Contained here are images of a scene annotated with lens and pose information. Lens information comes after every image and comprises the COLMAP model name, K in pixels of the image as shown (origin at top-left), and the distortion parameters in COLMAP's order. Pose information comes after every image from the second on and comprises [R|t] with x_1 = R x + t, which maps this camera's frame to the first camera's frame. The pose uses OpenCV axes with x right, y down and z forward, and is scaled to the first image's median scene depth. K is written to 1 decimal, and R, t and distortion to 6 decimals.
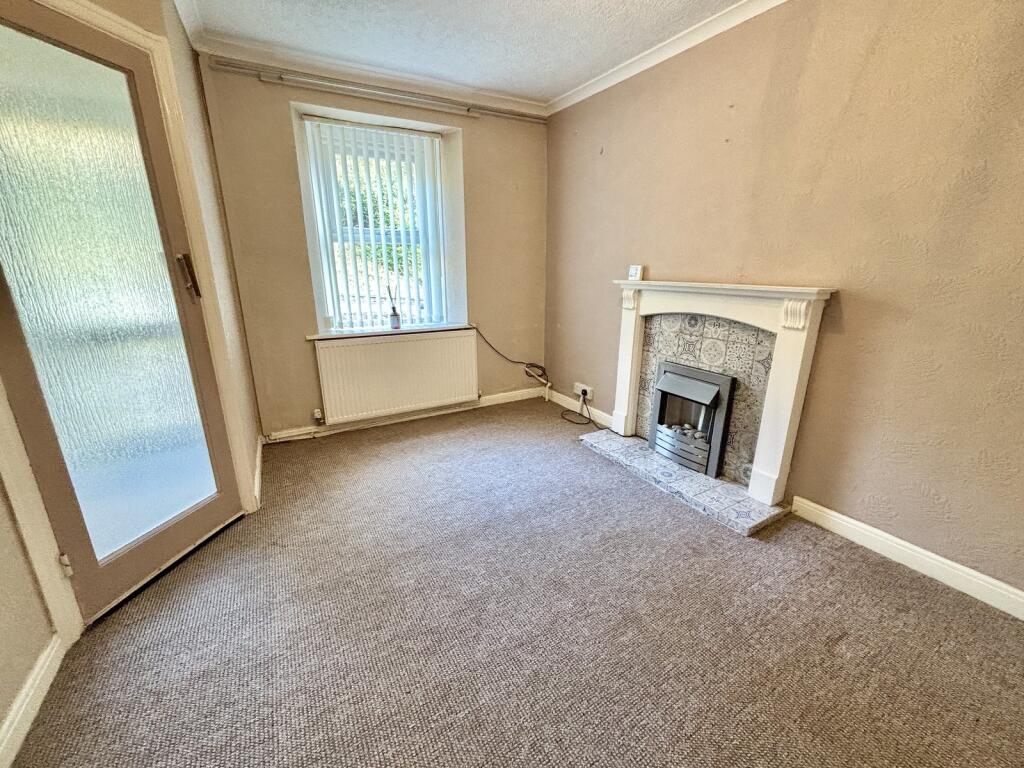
lens RADIAL K [[412.0, 0, 509.8], [0, 412.0, 384.0], [0, 0, 1]] dist [0.000629, -0.000812]
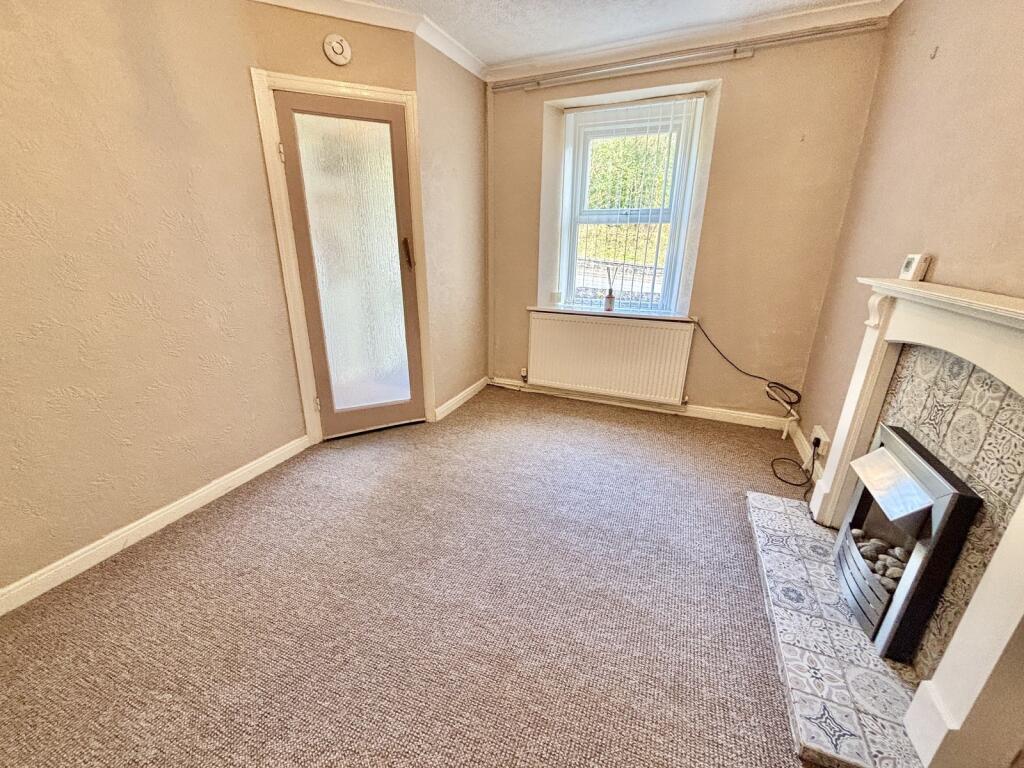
lens RADIAL K [[412.0, 0, 513.4], [0, 412.0, 384.7], [0, 0, 1]] dist [0.000629, -0.000812]
pose [[0.607880, 0.265814, -0.748214, 0.454795], [-0.227602, 0.961091, 0.156529, -0.078981], [0.760710, 0.075144, 0.644728, 0.229603]]
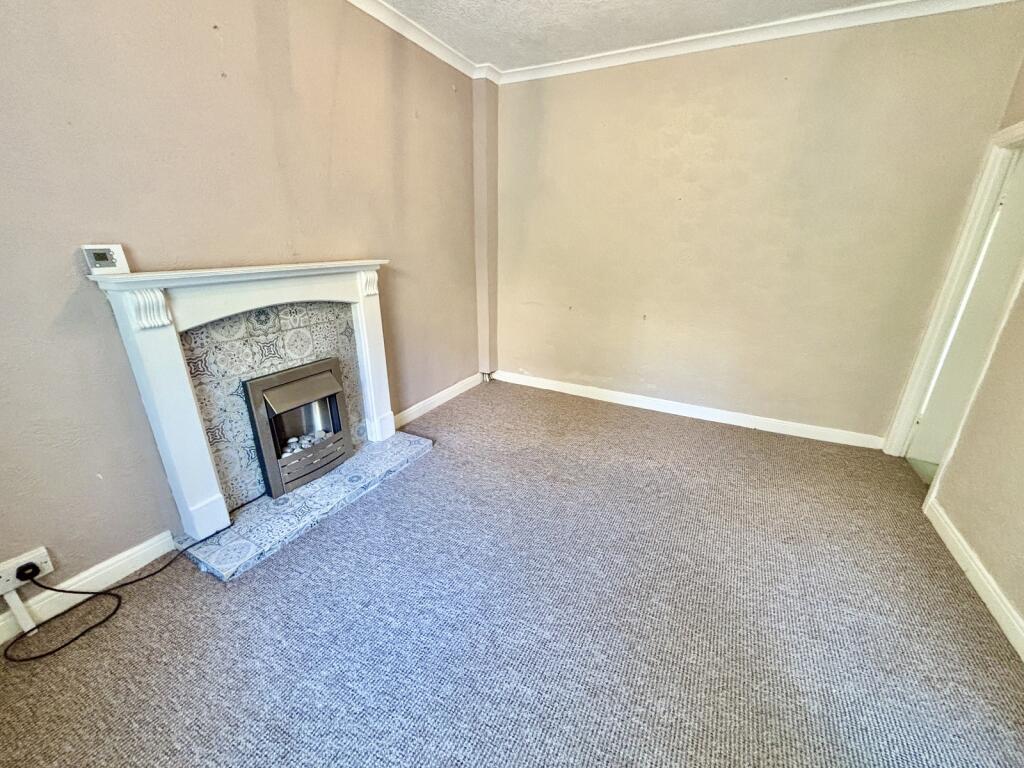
lens RADIAL K [[412.0, 0, 512.9], [0, 412.0, 383.0], [0, 0, 1]] dist [0.000629, -0.000812]
pose [[-0.524319, -0.289278, 0.800880, -0.417945], [0.230128, 0.857391, 0.460350, -0.267564], [-0.819836, 0.425675, -0.382975, 0.879029]]
